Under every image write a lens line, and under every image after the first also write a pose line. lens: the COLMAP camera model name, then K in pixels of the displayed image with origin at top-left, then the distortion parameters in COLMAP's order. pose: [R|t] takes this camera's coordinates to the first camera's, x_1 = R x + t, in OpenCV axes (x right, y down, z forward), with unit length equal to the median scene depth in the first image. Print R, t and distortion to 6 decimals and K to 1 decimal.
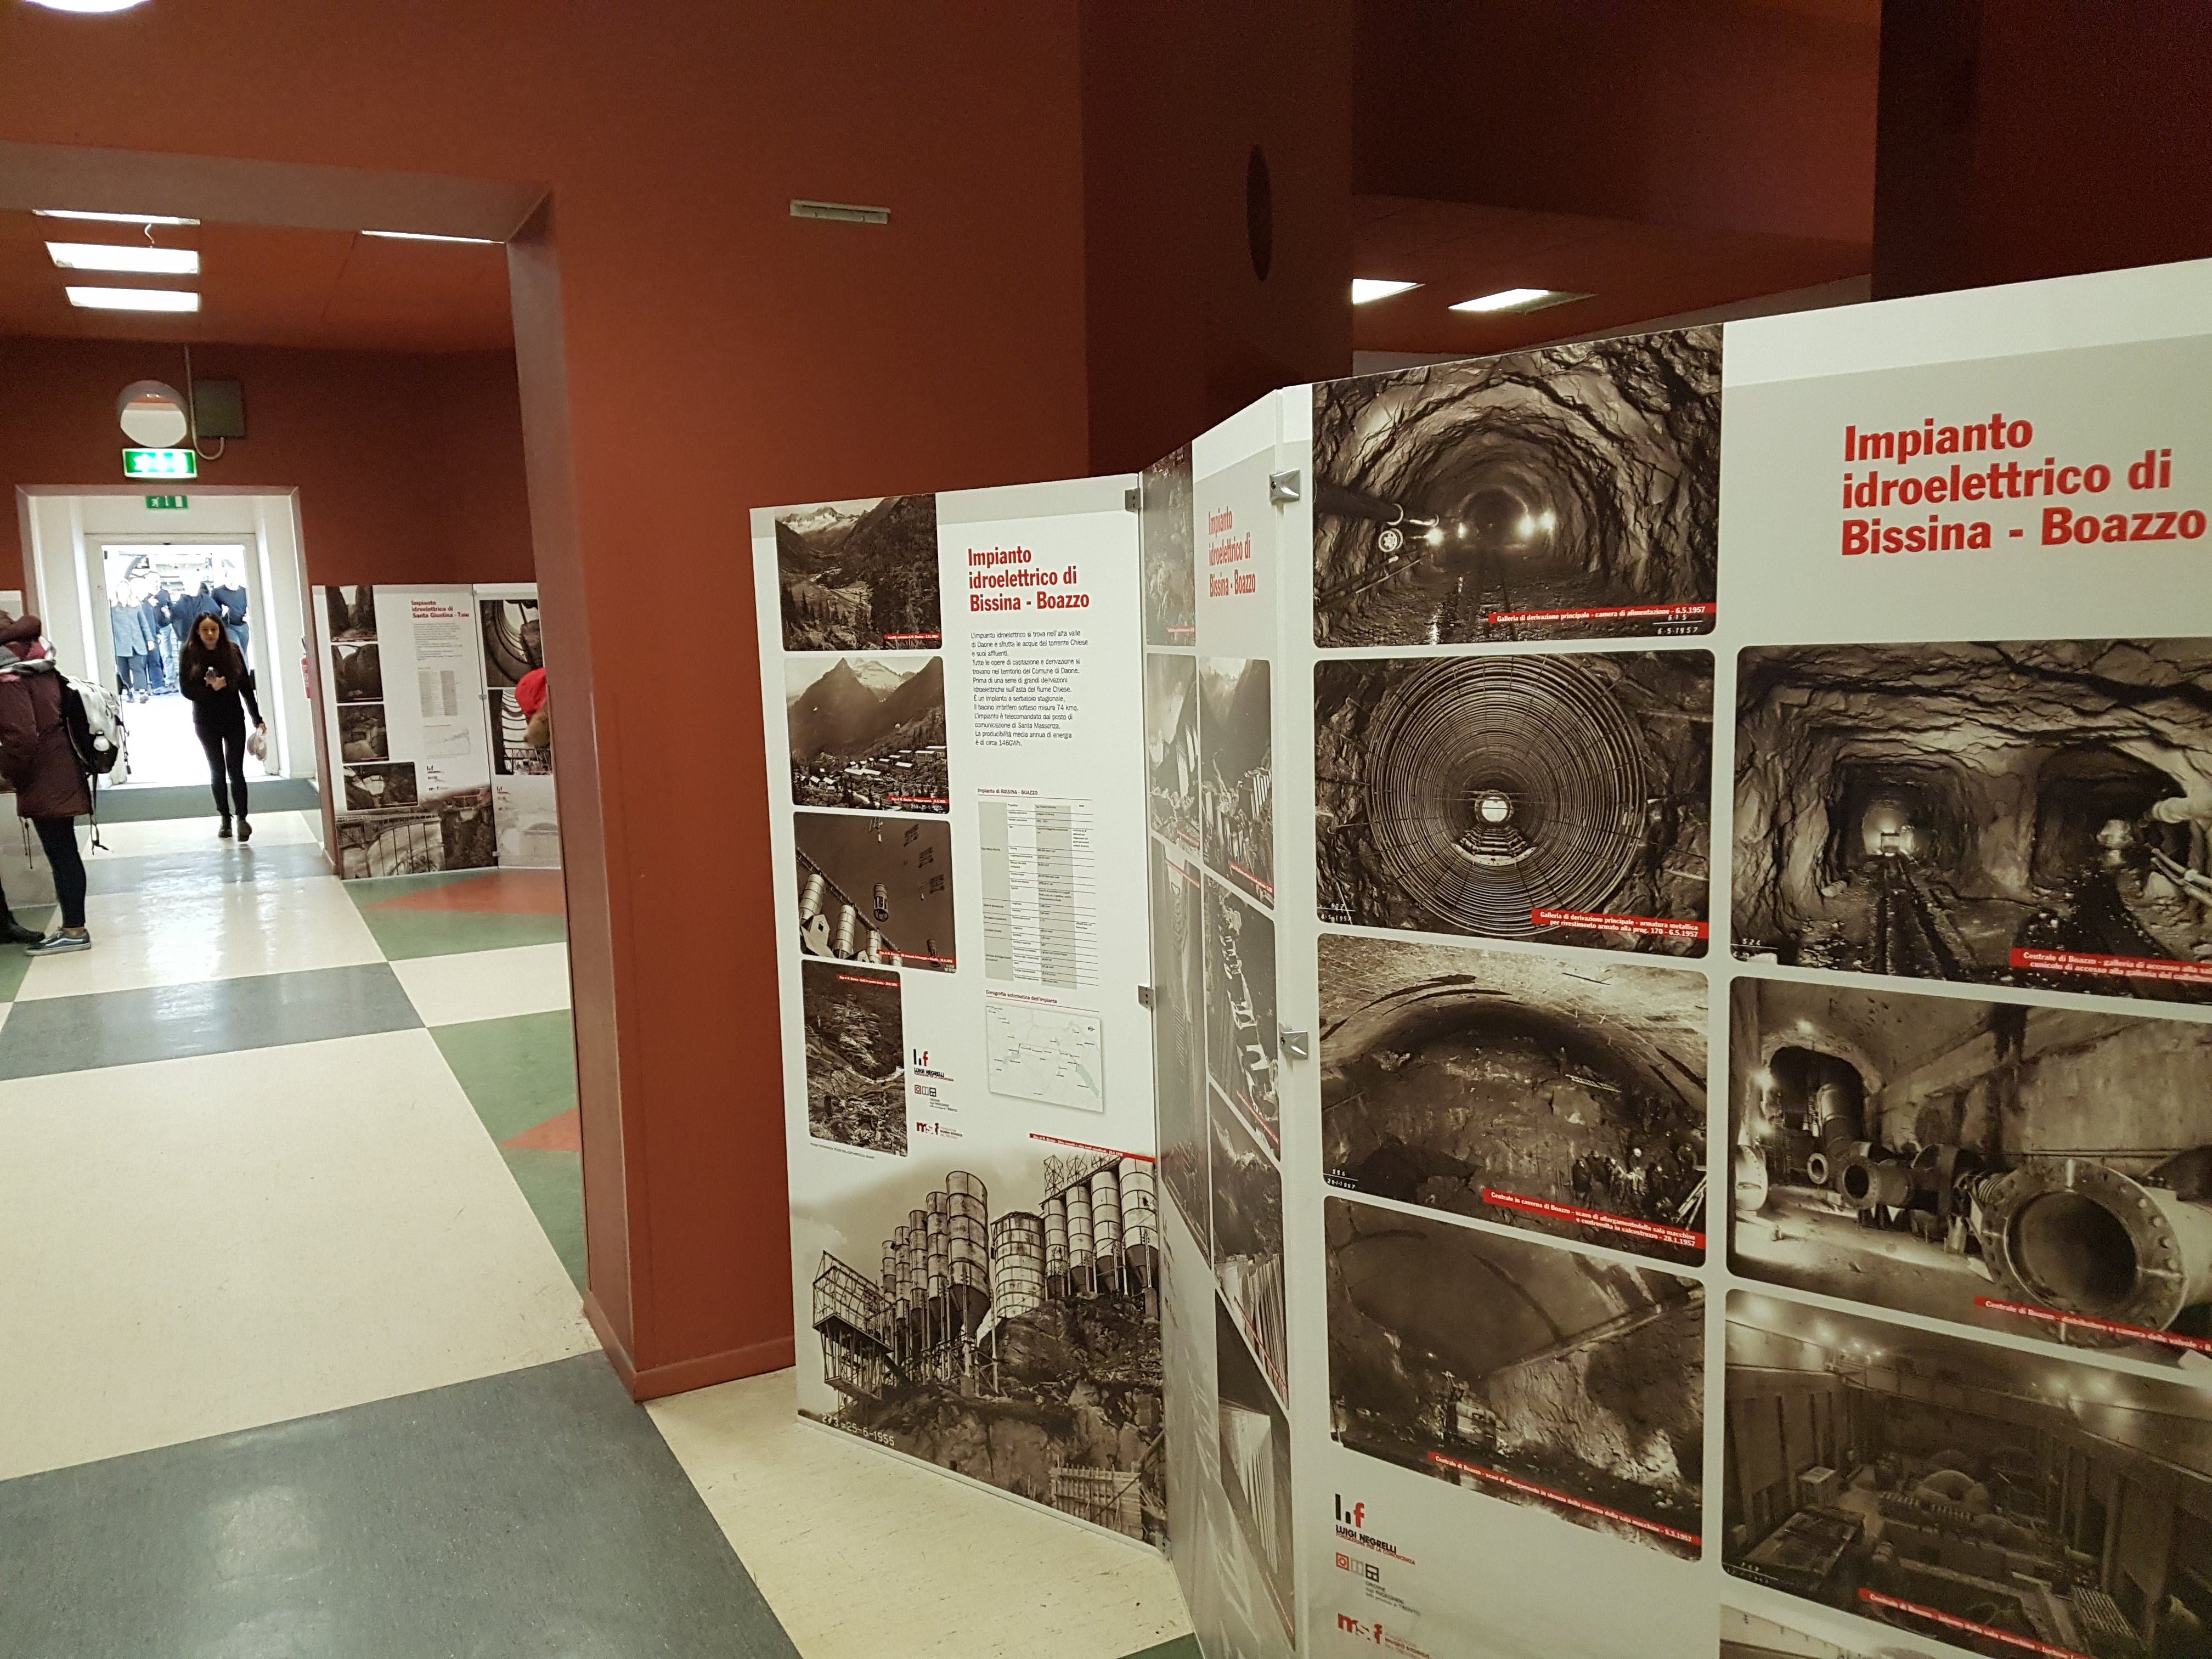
lens RADIAL K [[1671.1, 0, 1102.5], [0, 1671.1, 868.6], [0, 0, 1]] dist [0.244067, -0.388587]
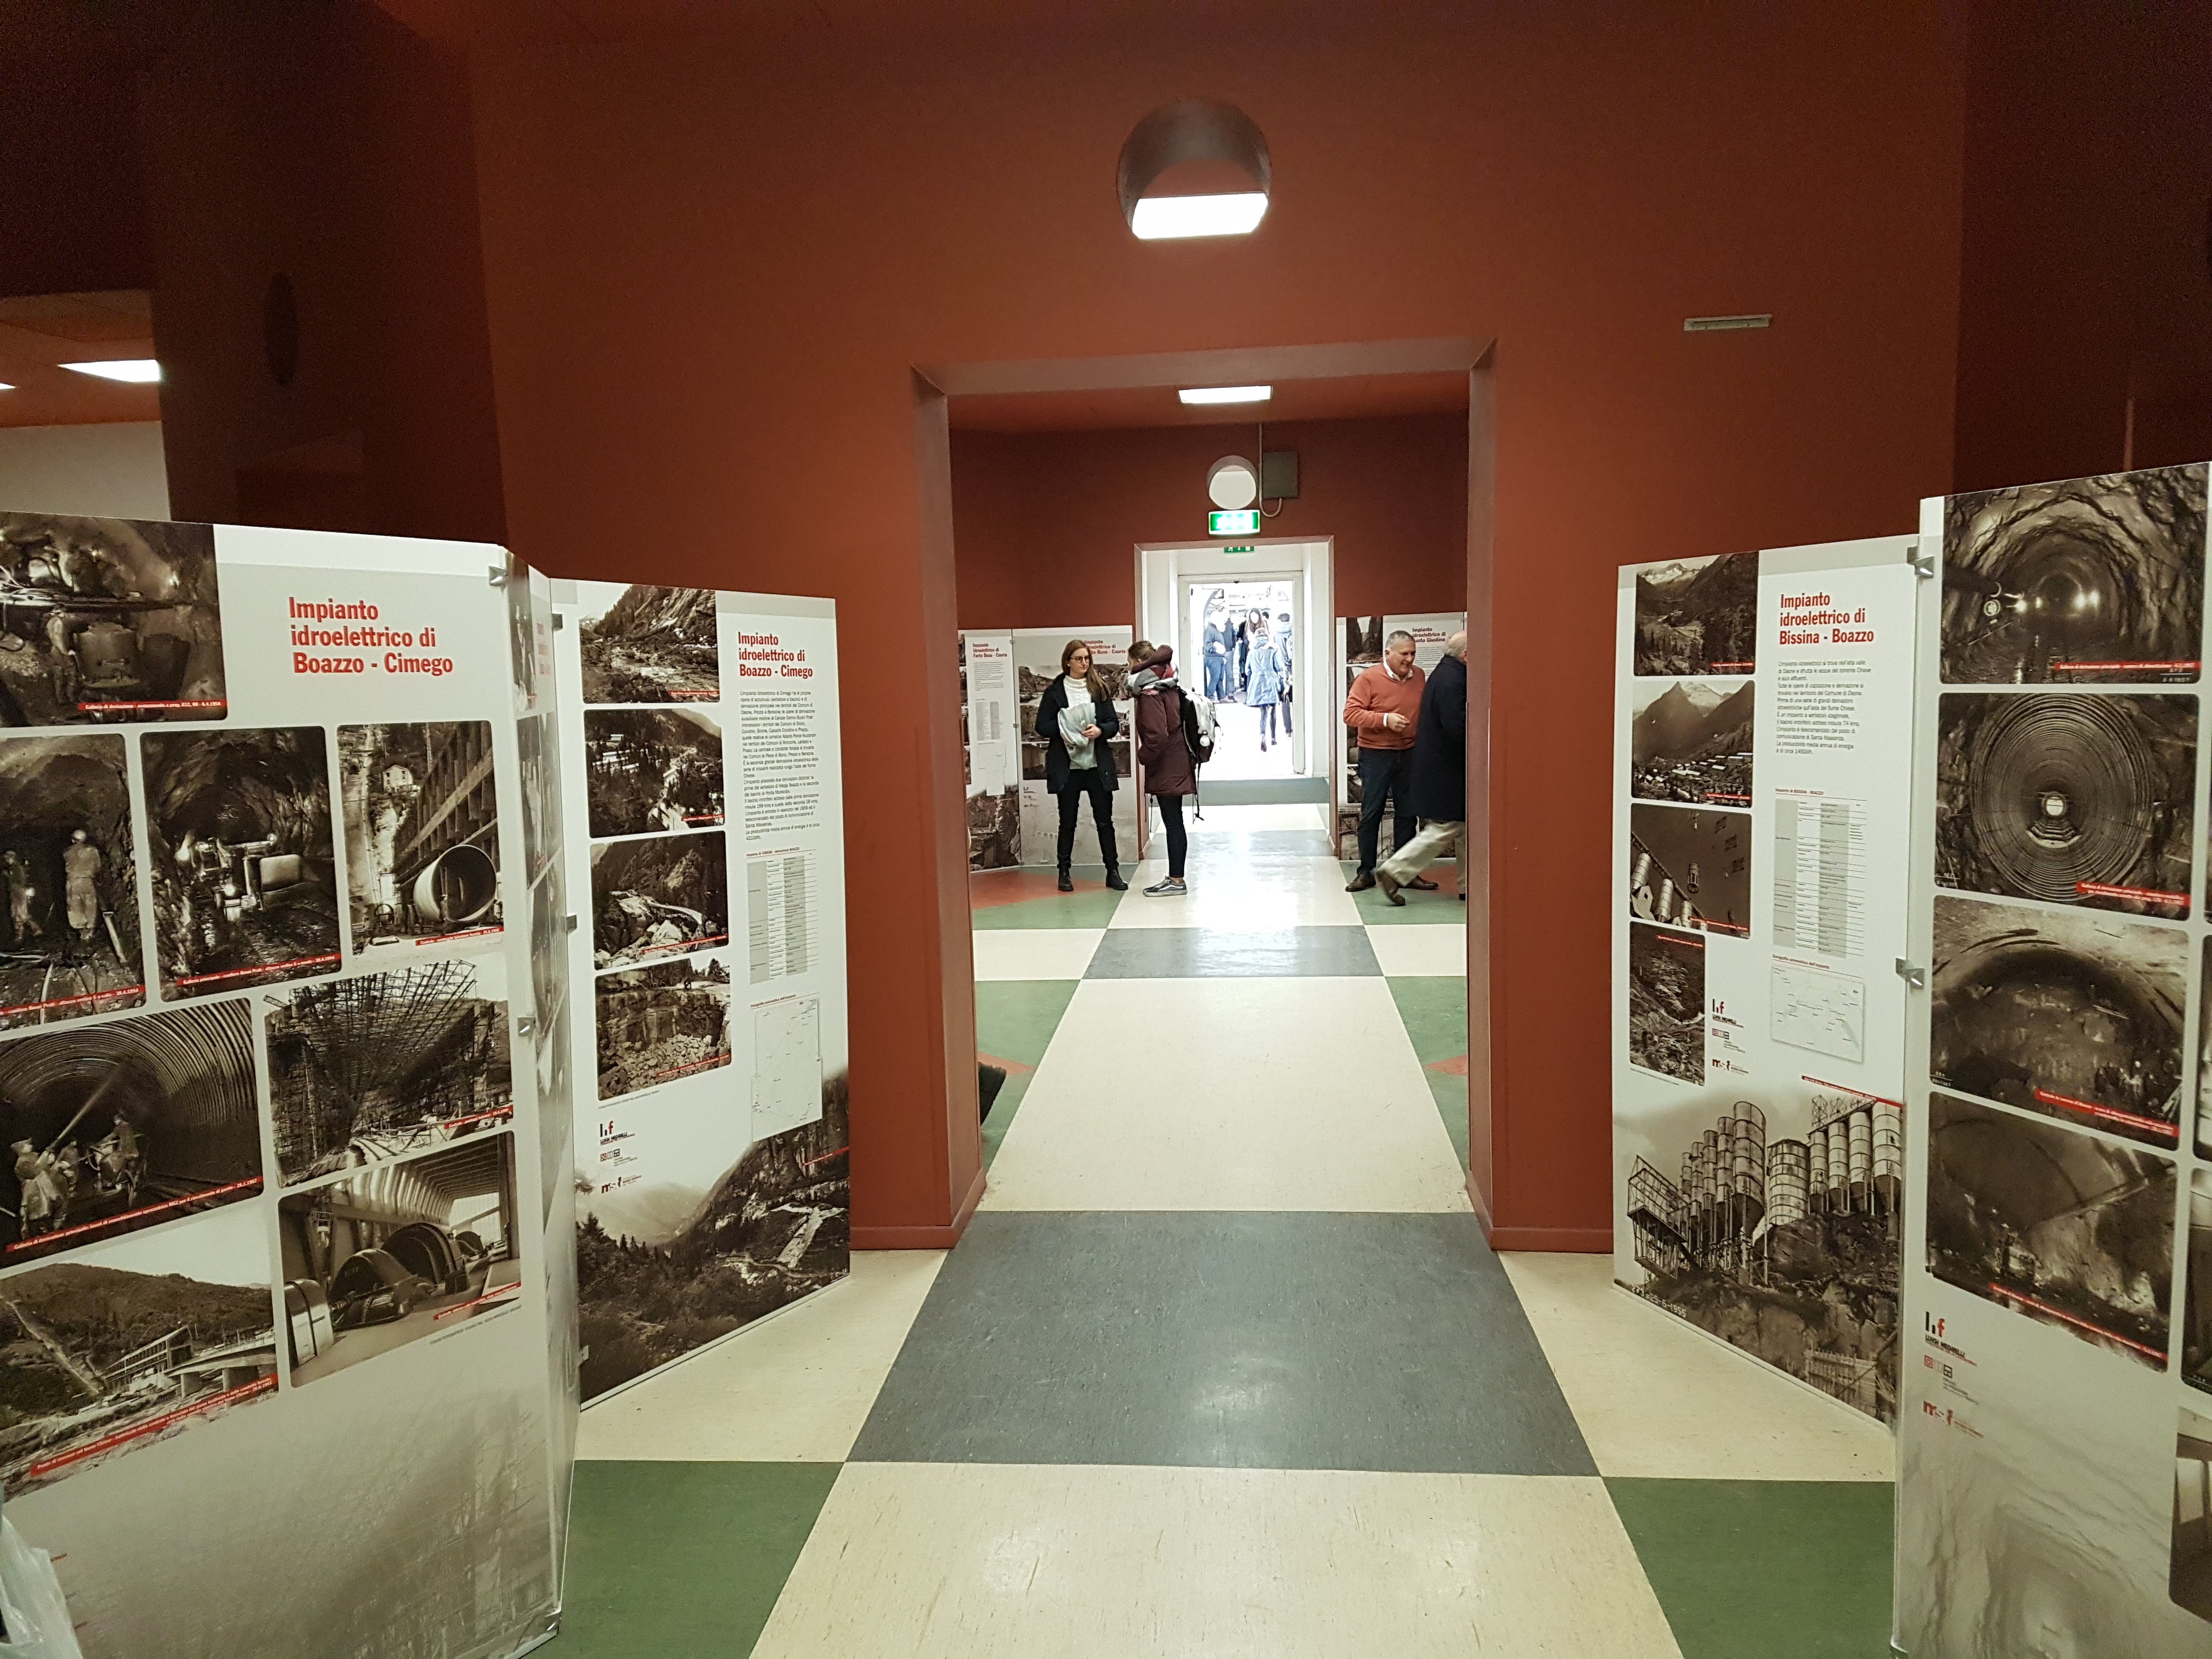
lens RADIAL K [[1671.1, 0, 1102.5], [0, 1671.1, 868.6], [0, 0, 1]] dist [0.244067, -0.388587]
pose [[0.842803, 0.069217, -0.533752, 0.190085], [-0.072269, 0.997269, 0.015213, 0.027679], [0.533348, 0.025752, 0.845504, -0.329246]]
